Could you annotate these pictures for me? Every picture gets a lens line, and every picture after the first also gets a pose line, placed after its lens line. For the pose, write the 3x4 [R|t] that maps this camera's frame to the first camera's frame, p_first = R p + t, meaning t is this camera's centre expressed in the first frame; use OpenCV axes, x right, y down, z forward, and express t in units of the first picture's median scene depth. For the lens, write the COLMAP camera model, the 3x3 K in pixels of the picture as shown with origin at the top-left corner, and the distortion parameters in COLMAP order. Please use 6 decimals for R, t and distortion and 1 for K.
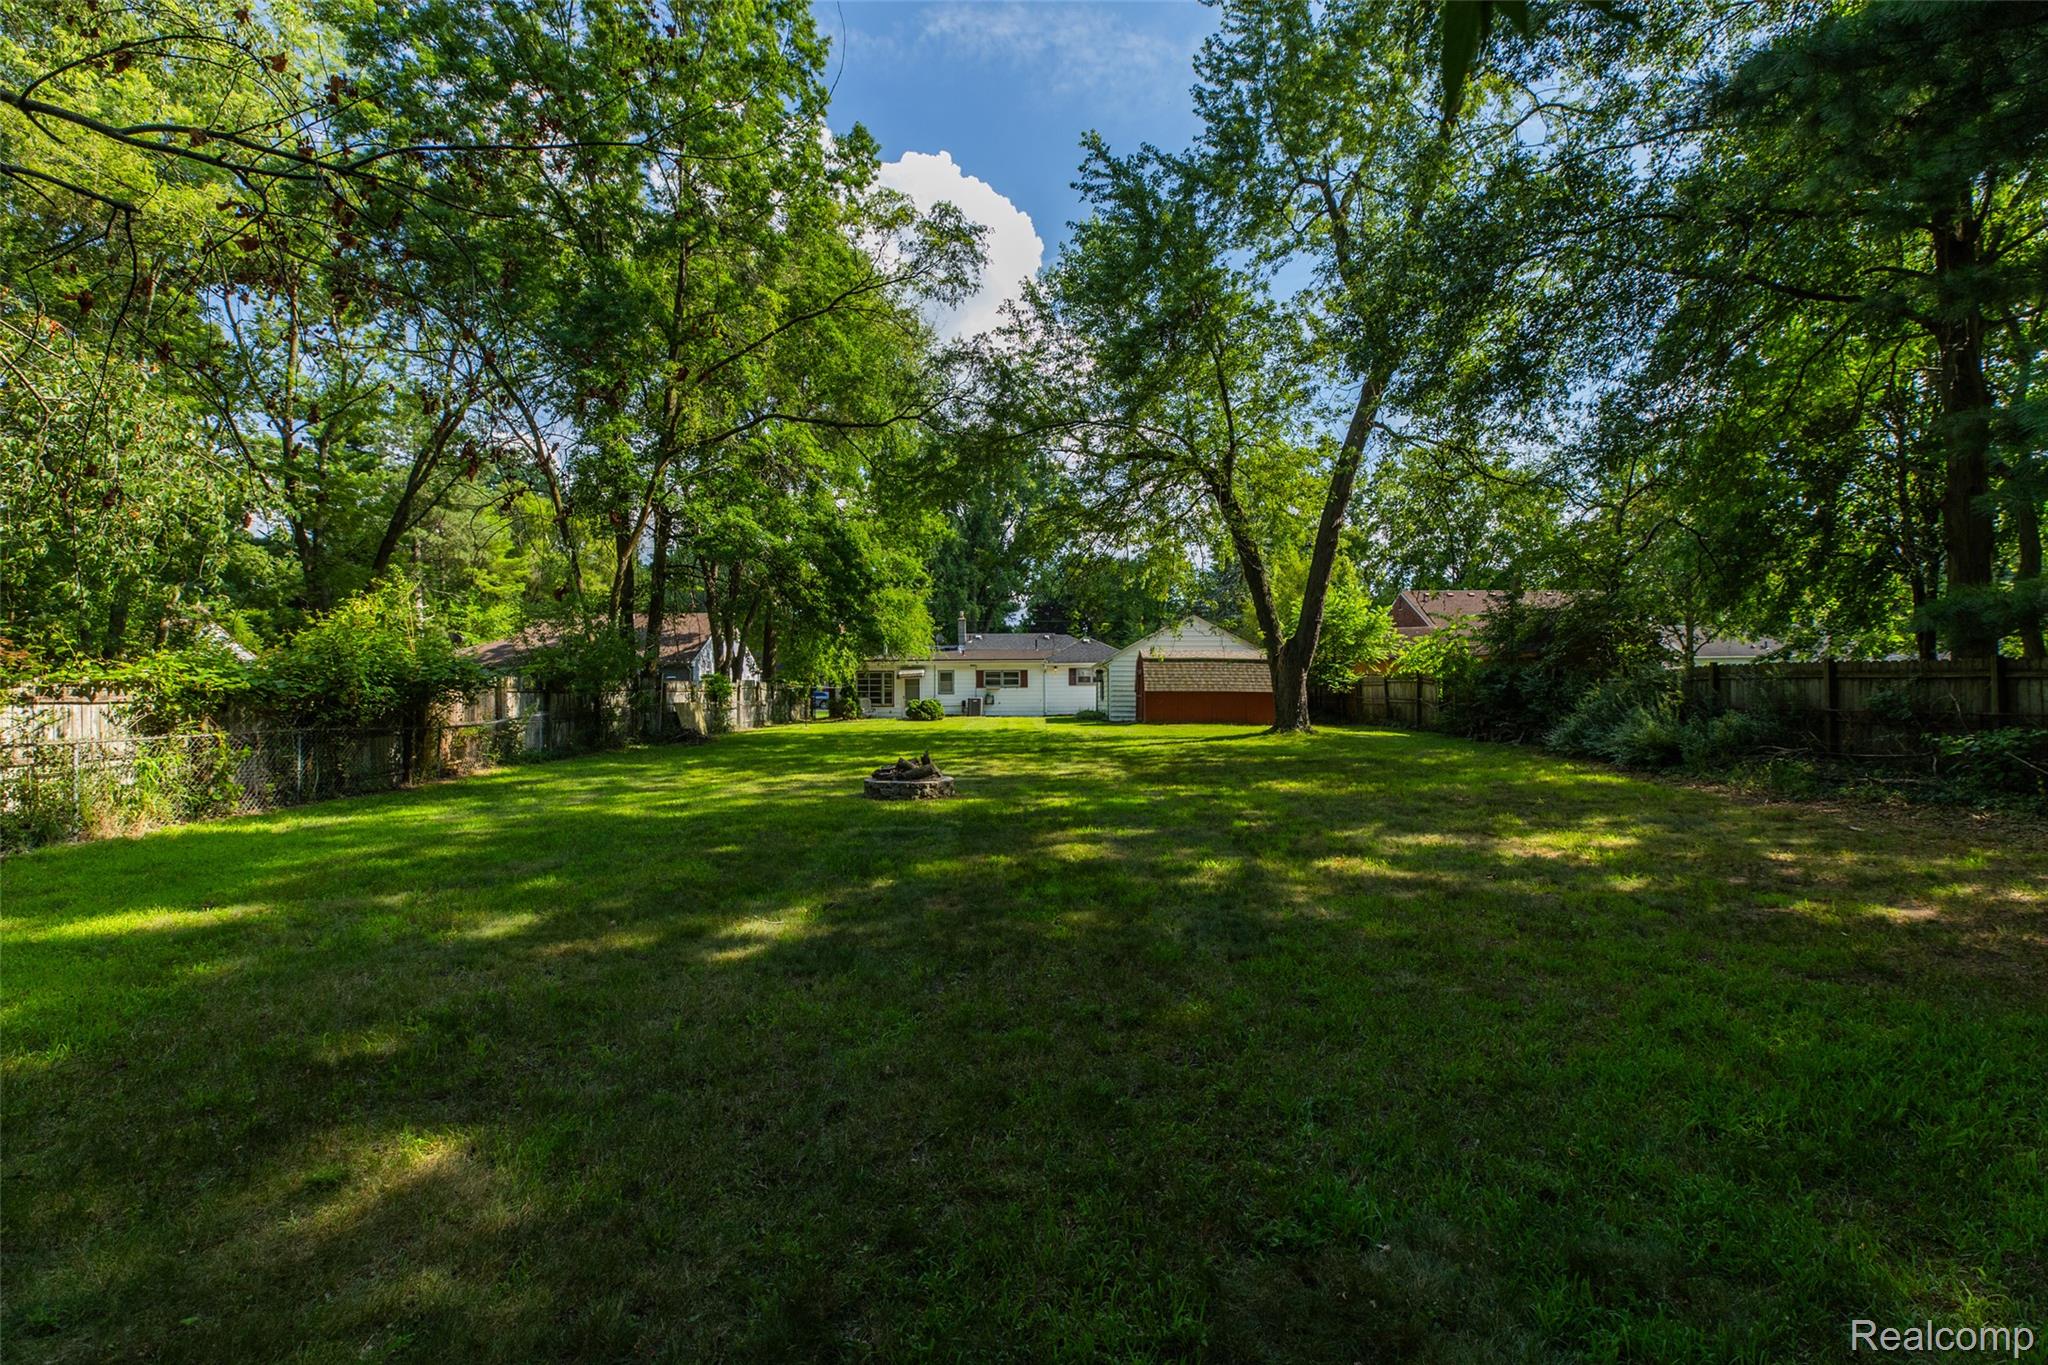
lens RADIAL K [[919.1, 0, 1031.5], [0, 919.1, 675.7], [0, 0, 1]] dist [0.002292, 0.000326]
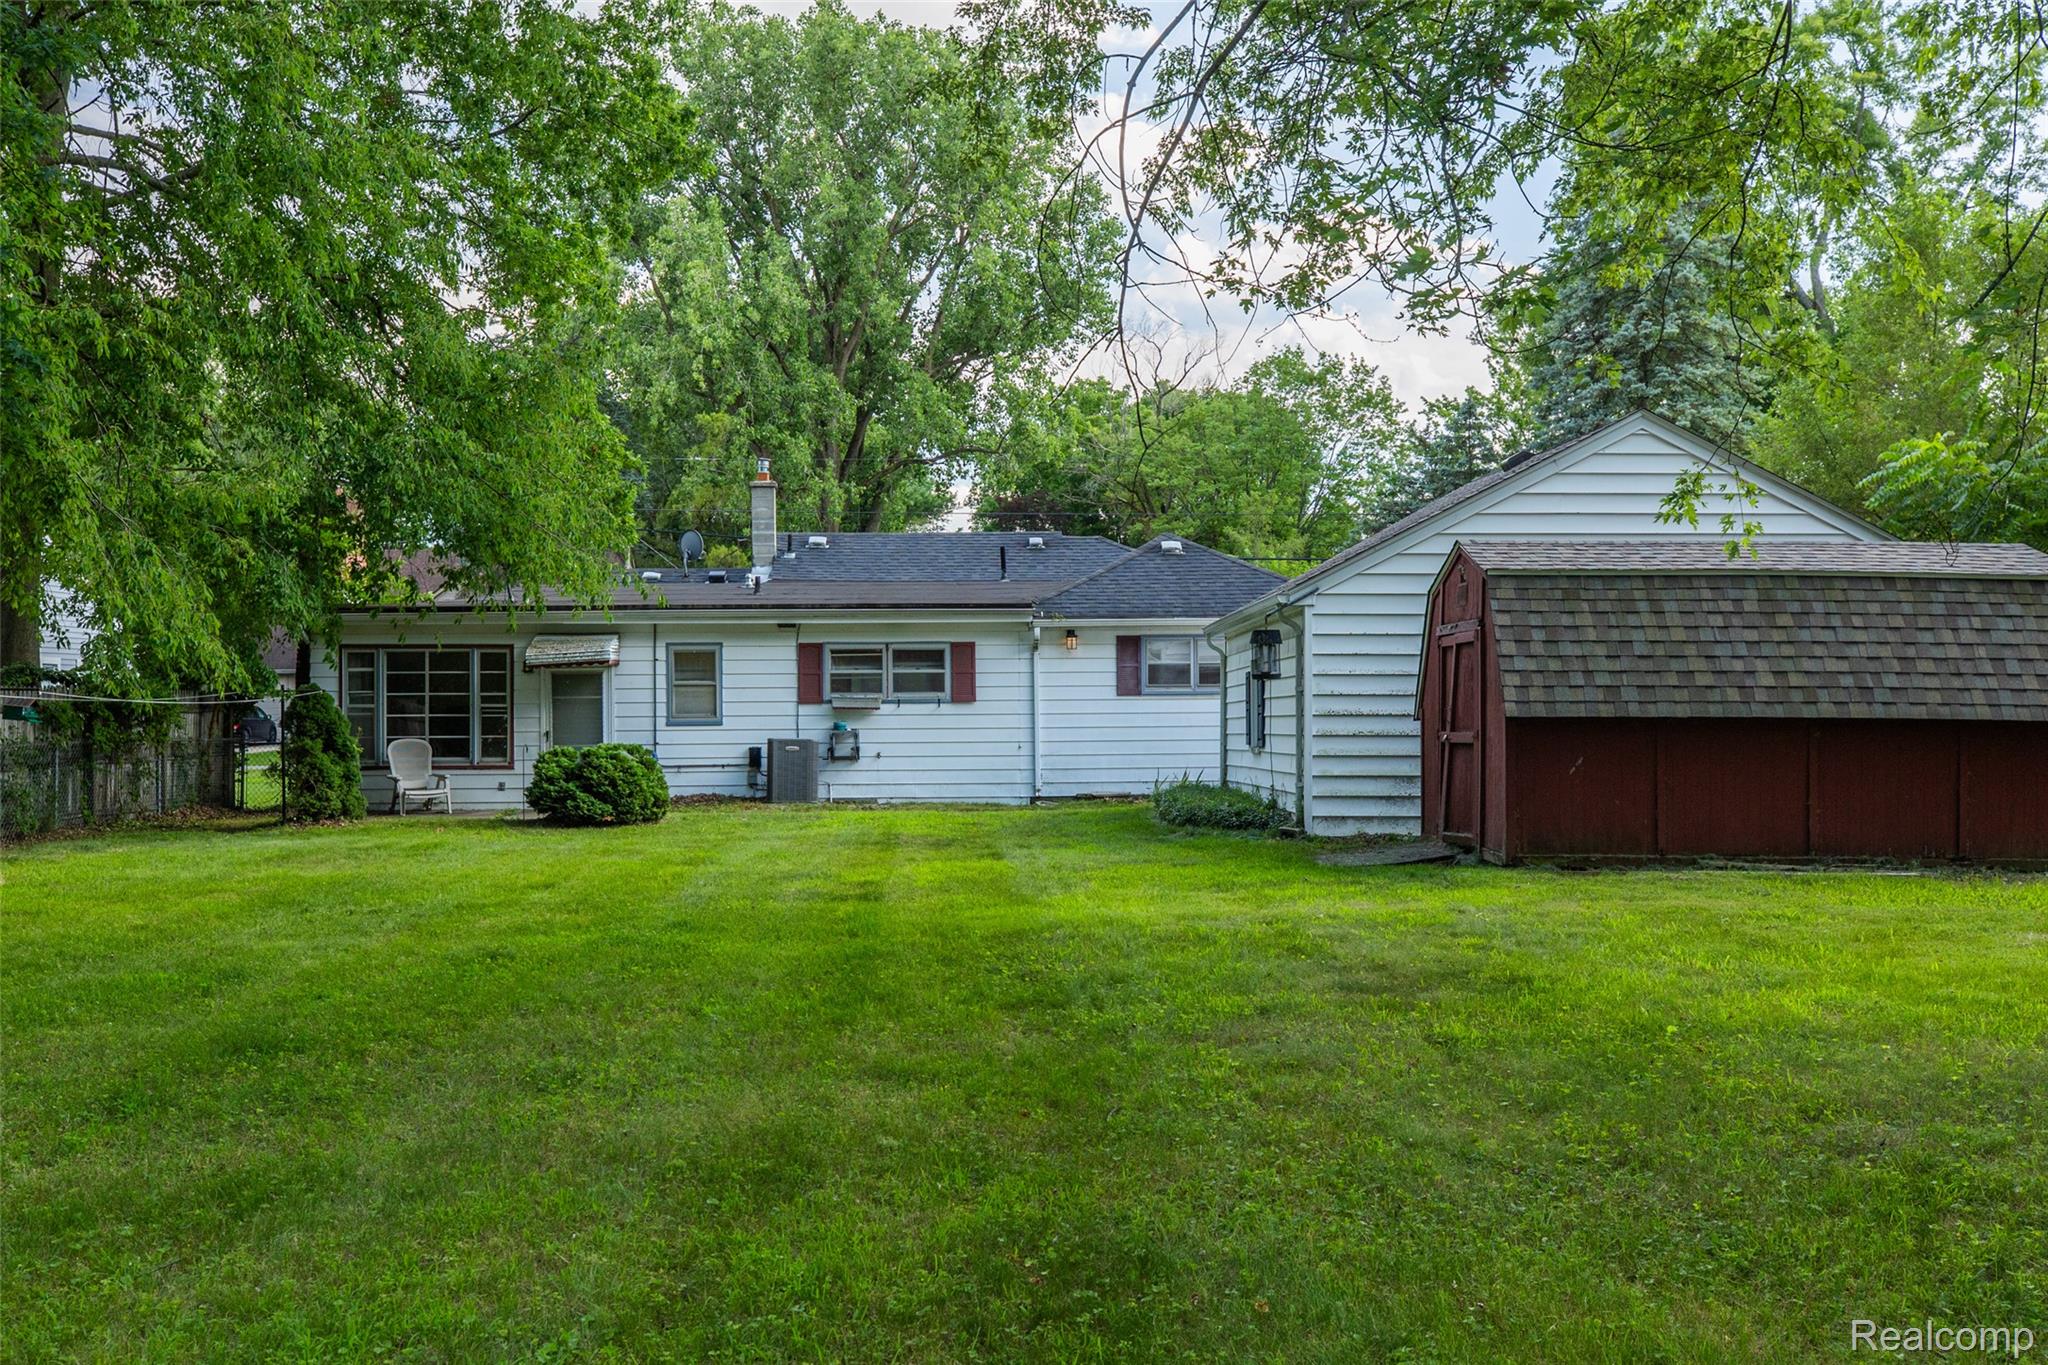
lens RADIAL K [[1947.3, 0, 1024.0], [0, 1947.3, 682.5], [0, 0, 1]] dist [-0.000027, -0.000083]
pose [[0.999738, 0.001513, 0.022846, -0.003133], [-0.001524, 0.999999, 0.000469, 0.006524], [-0.022845, -0.000504, 0.999739, 0.386113]]
